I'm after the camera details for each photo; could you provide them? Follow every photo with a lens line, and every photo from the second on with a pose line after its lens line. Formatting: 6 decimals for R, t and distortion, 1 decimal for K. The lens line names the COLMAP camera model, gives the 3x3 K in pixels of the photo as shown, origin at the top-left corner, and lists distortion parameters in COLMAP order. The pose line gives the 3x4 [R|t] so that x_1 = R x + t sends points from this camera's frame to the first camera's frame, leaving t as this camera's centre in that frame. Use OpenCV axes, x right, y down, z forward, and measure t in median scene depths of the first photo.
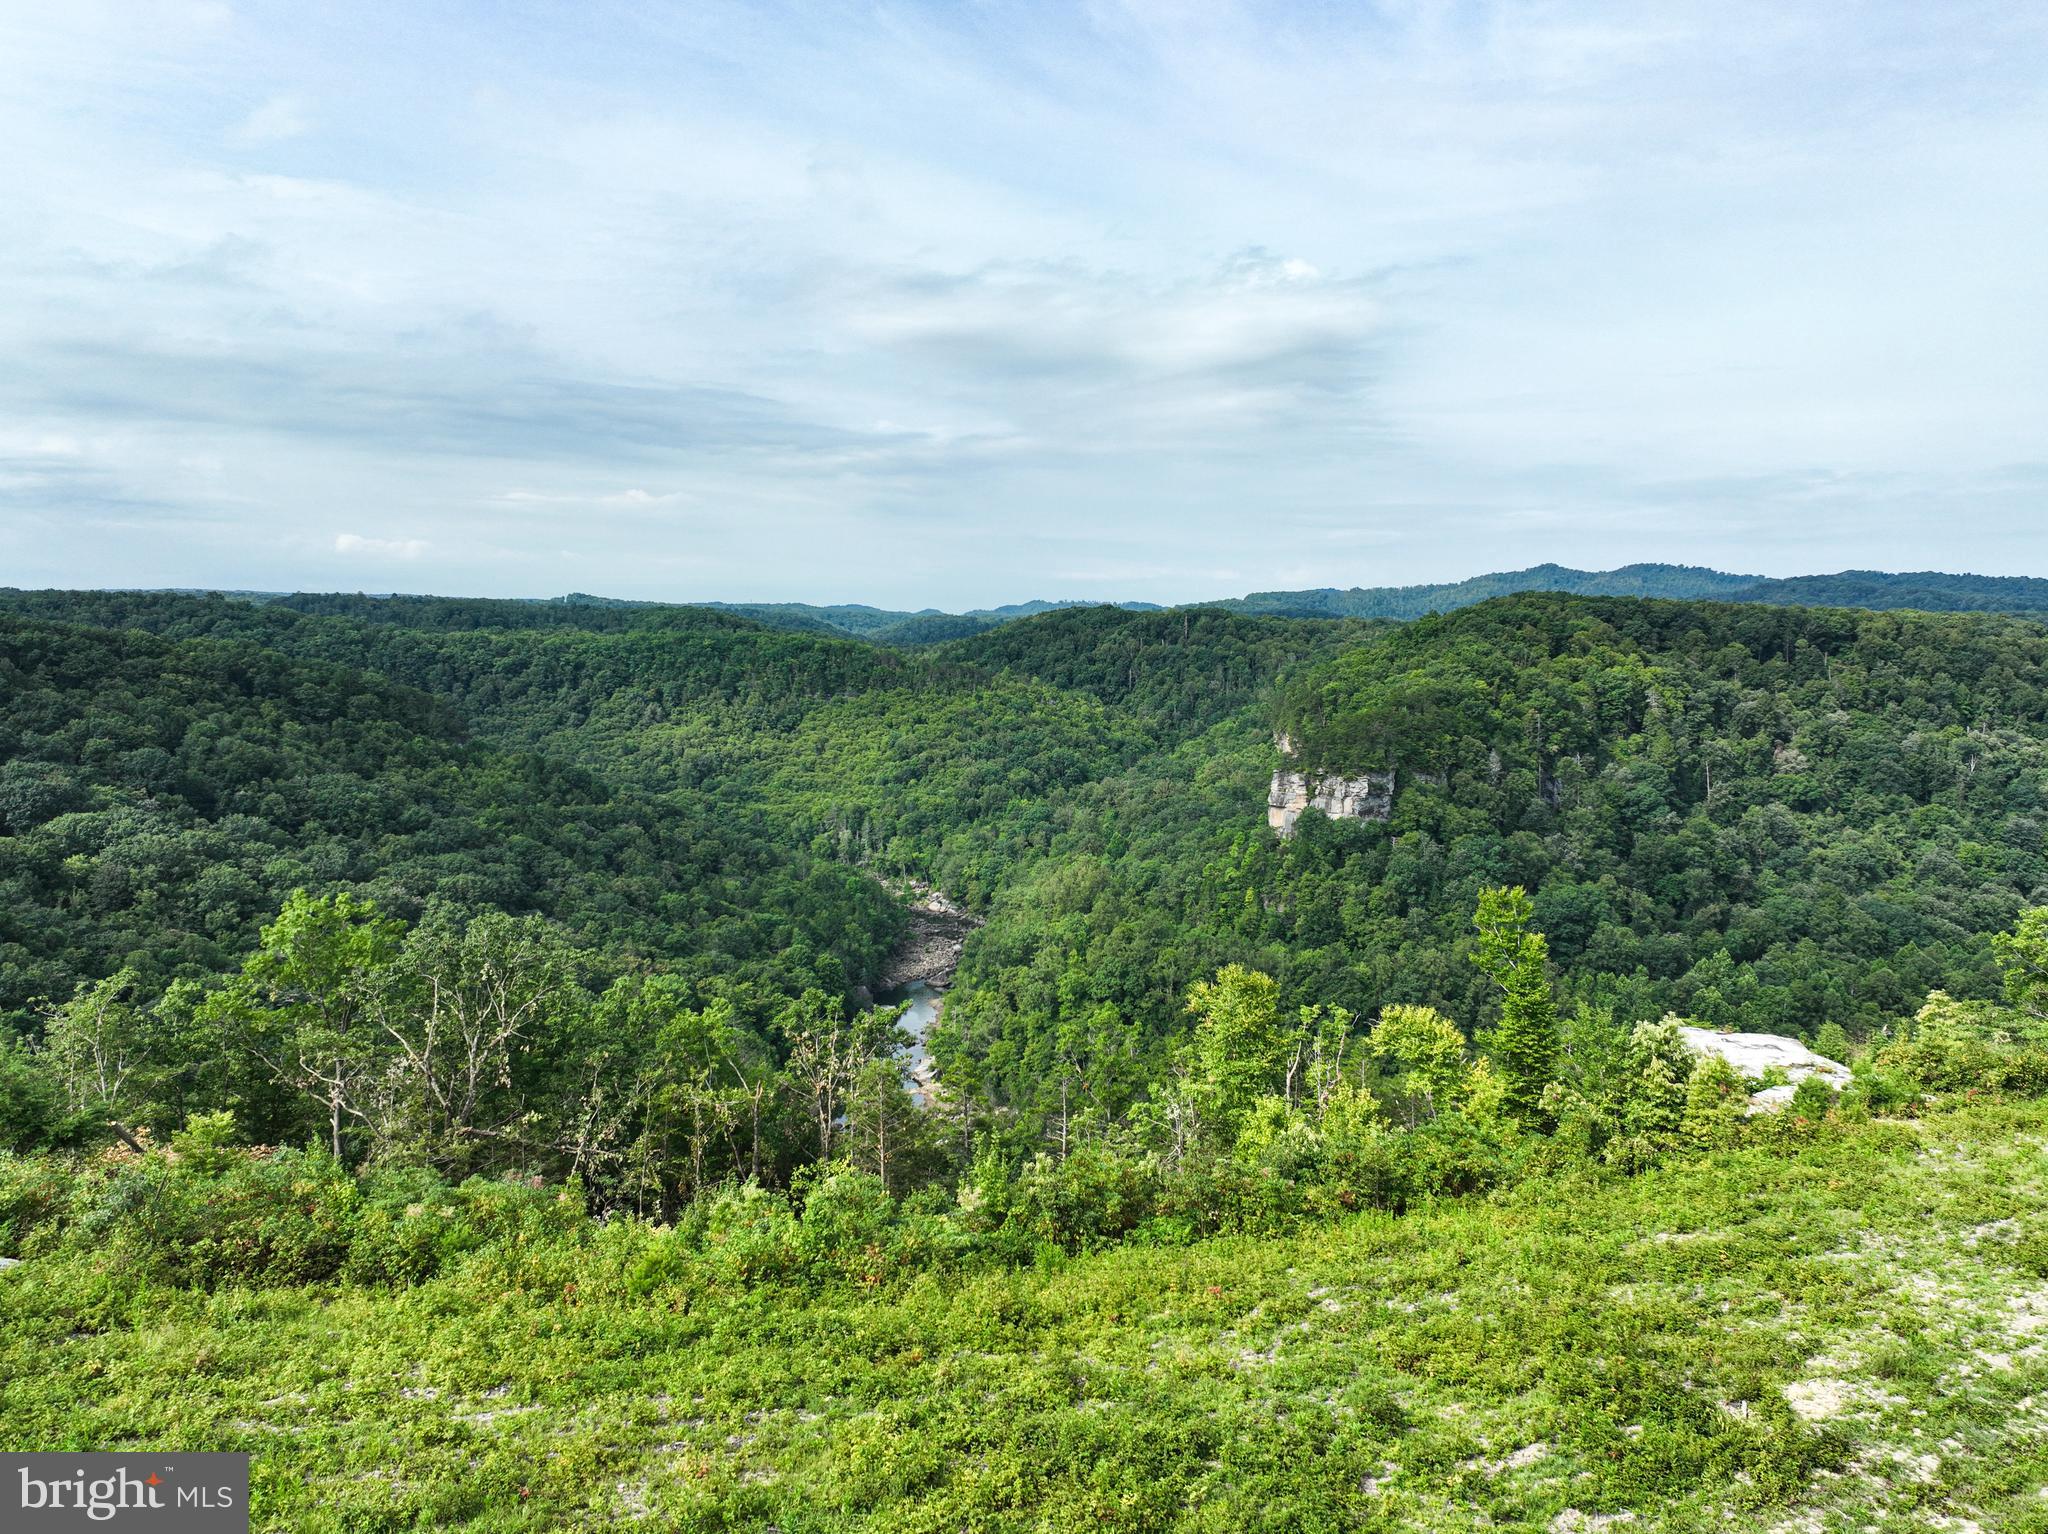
lens RADIAL K [[1434.4, 0, 1024.0], [0, 1434.4, 767.0], [0, 0, 1]] dist [-0.001639, 0.018972]
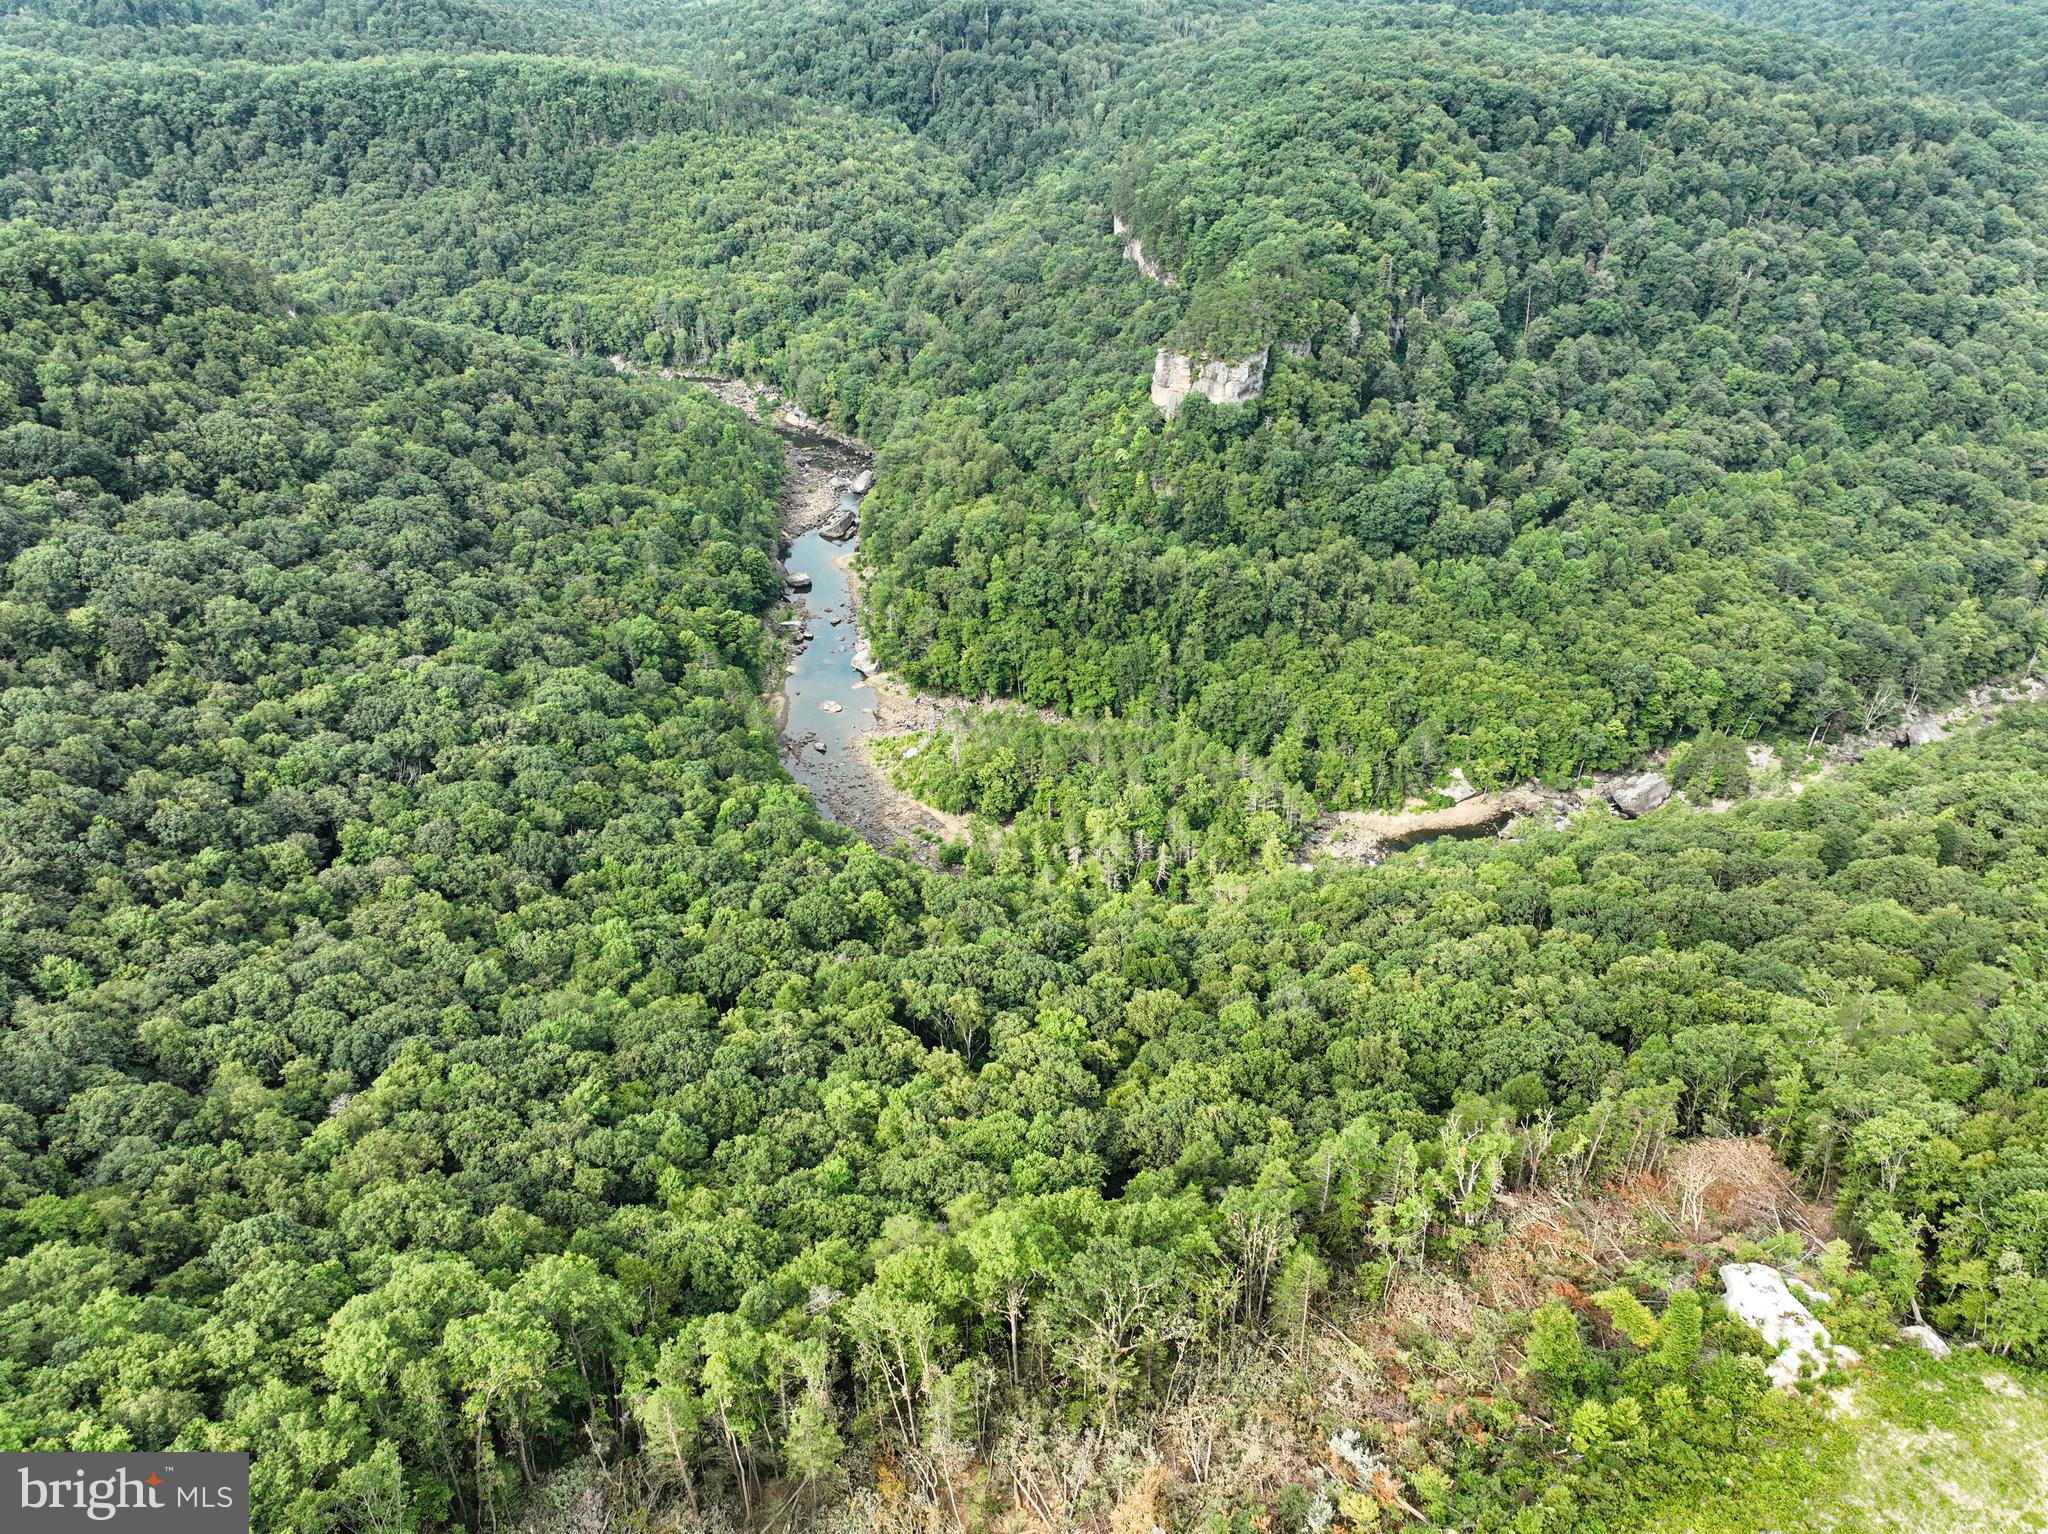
lens RADIAL K [[1434.4, 0, 1024.0], [0, 1434.4, 767.0], [0, 0, 1]] dist [-0.001639, 0.018972]
pose [[0.983459, -0.096156, 0.153501, -0.100952], [0.016306, 0.891016, 0.453679, -0.178904], [-0.180396, -0.443672, 0.877845, -0.042703]]
